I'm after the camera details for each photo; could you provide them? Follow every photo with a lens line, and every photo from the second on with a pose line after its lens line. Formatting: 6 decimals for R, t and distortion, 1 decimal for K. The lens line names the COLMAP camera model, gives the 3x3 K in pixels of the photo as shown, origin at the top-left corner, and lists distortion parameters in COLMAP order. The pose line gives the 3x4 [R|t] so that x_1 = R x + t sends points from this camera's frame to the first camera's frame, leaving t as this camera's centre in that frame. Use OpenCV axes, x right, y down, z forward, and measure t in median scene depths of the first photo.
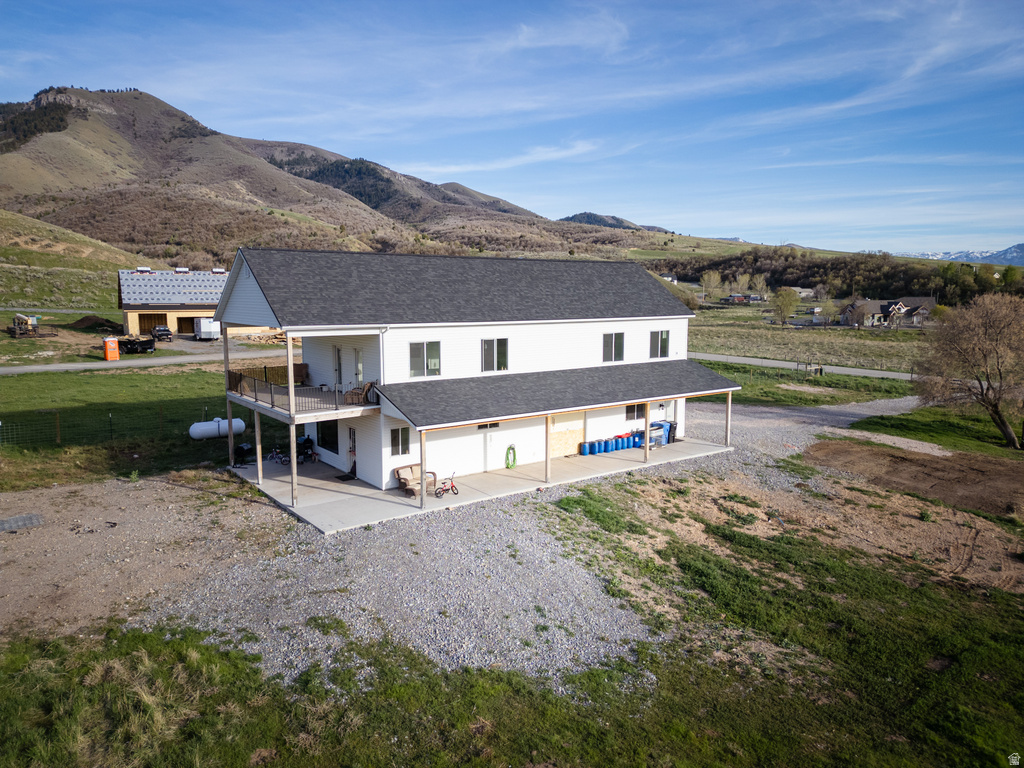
lens RADIAL K [[715.1, 0, 509.4], [0, 715.1, 374.9], [0, 0, 1]] dist [0.081504, -0.077269]
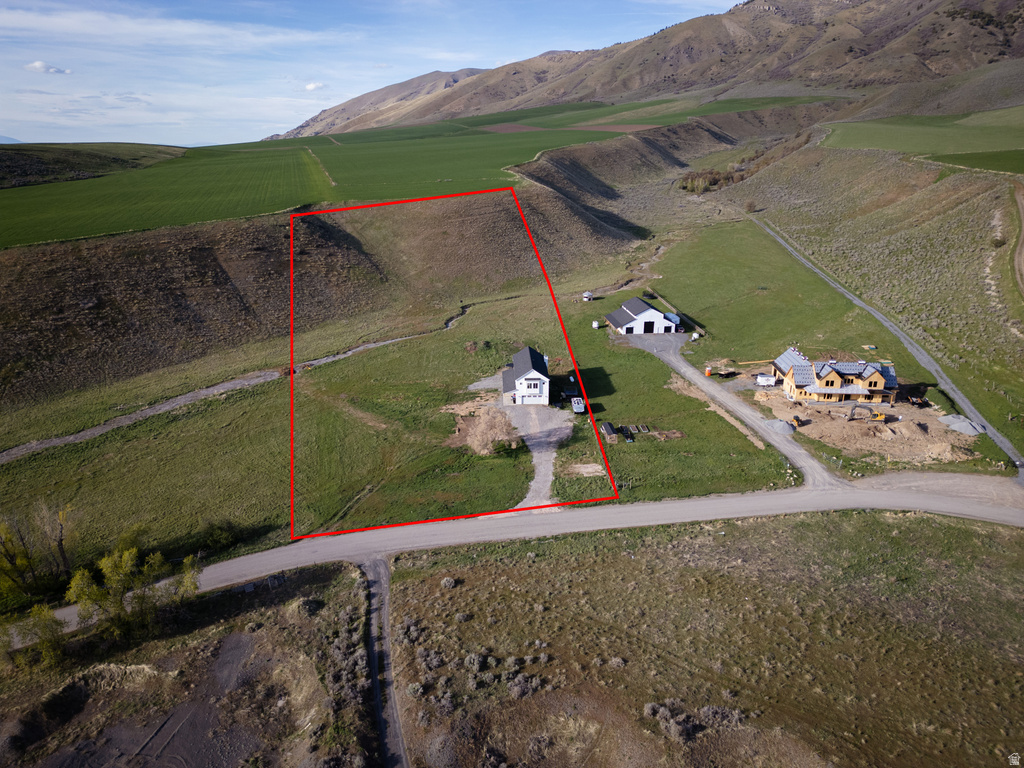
lens RADIAL K [[715.1, 0, 509.9], [0, 715.1, 380.6], [0, 0, 1]] dist [0.081504, -0.077269]
pose [[-0.575944, 0.250372, -0.778205, 1.693314], [-0.096258, 0.924553, 0.368696, -0.778214], [0.811803, 0.287256, -0.508390, 1.450198]]
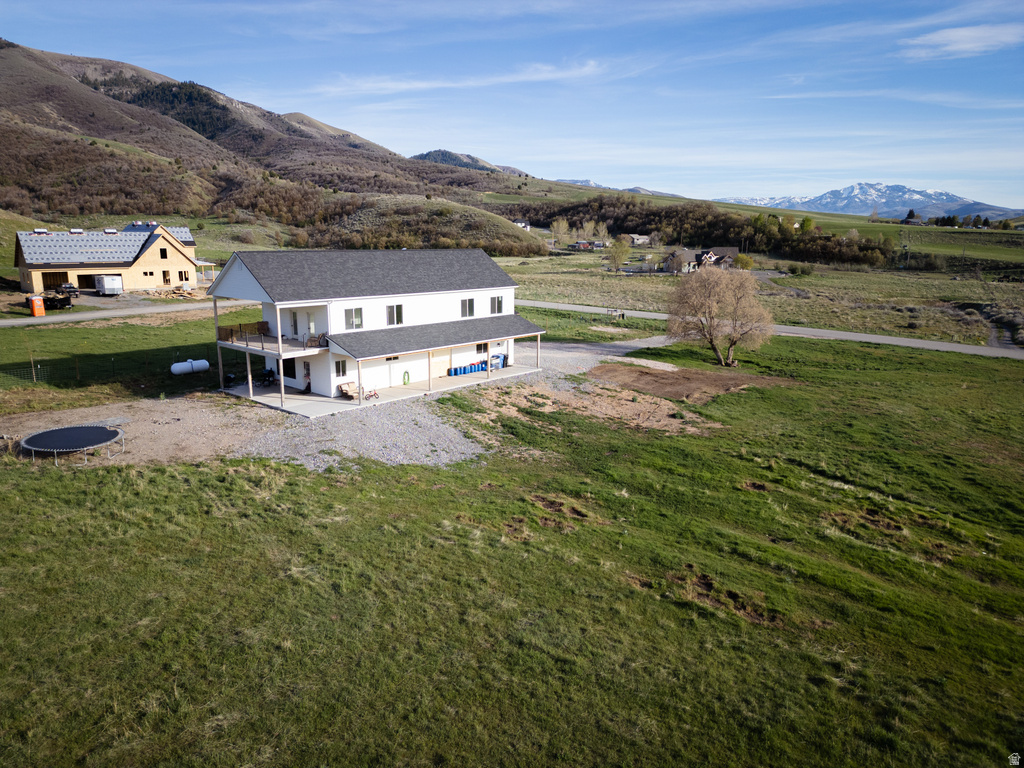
lens RADIAL K [[715.1, 0, 508.9], [0, 715.1, 381.8], [0, 0, 1]] dist [0.081504, -0.077269]
pose [[0.981017, -0.034270, 0.190871, -0.029052], [0.017010, 0.995674, 0.091342, -0.007366], [-0.193176, -0.086361, 0.977356, -0.232143]]
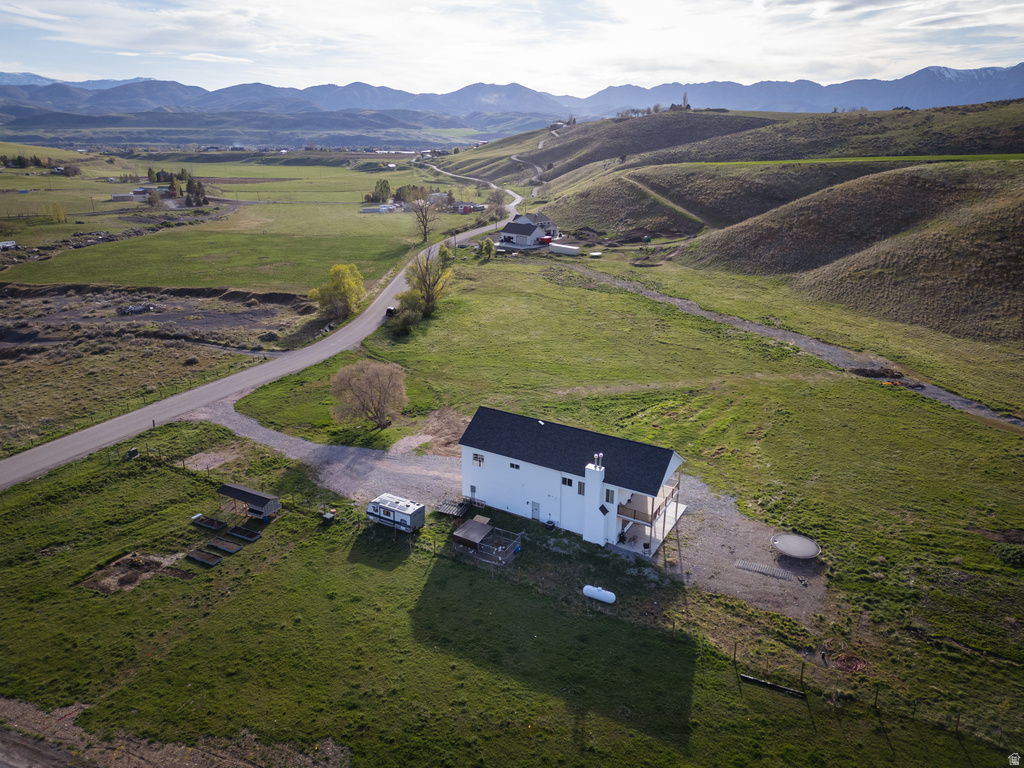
lens RADIAL K [[715.1, 0, 510.7], [0, 715.1, 382.0], [0, 0, 1]] dist [0.081504, -0.077269]
pose [[-0.388229, -0.315469, 0.865886, -0.703429], [0.104302, 0.918505, 0.381405, -0.440848], [-0.915642, 0.238386, -0.323686, 0.718583]]
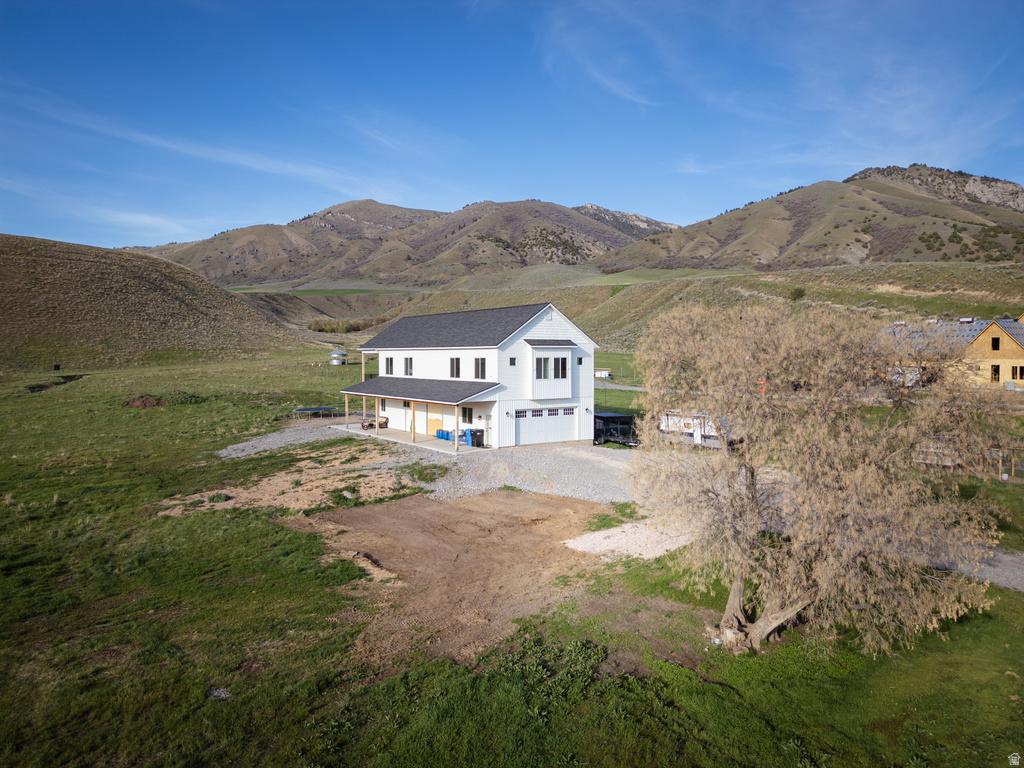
lens RADIAL K [[715.1, 0, 511.5], [0, 715.1, 382.6], [0, 0, 1]] dist [0.081504, -0.077269]
pose [[-0.033629, 0.034535, -0.998838, 0.623639], [-0.115765, 0.992541, 0.038215, -0.030499], [0.992707, 0.116916, -0.029381, 0.464071]]
